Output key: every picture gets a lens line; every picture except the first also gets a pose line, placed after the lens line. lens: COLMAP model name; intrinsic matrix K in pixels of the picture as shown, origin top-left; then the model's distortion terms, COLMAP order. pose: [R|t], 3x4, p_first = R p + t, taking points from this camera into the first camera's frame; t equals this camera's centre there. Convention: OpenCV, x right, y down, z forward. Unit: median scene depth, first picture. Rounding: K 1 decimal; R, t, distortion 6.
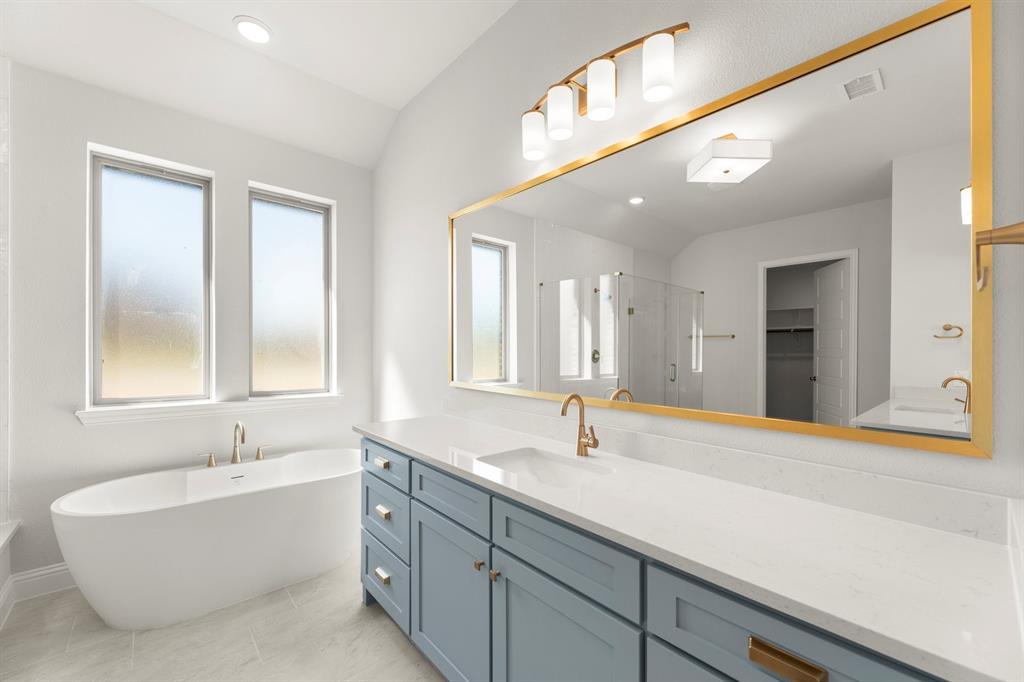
lens RADIAL K [[407.5, 0, 512.0], [0, 407.5, 341.0], [0, 0, 1]] dist [0.000294, 0.000114]
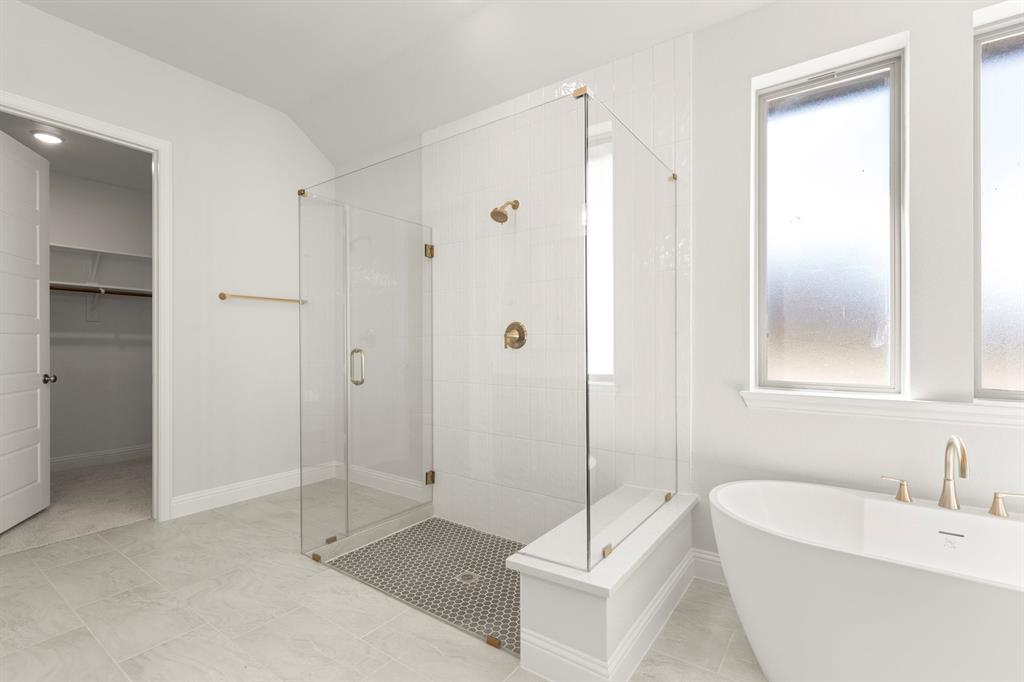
lens RADIAL K [[468.8, 0, 514.0], [0, 468.8, 356.8], [0, 0, 1]] dist [-0.001870, -0.000024]
pose [[0.239487, 0.011777, -0.970828, -0.187813], [0.011228, 0.999826, 0.014898, 0.070218], [0.970835, -0.014468, 0.239313, 0.254006]]
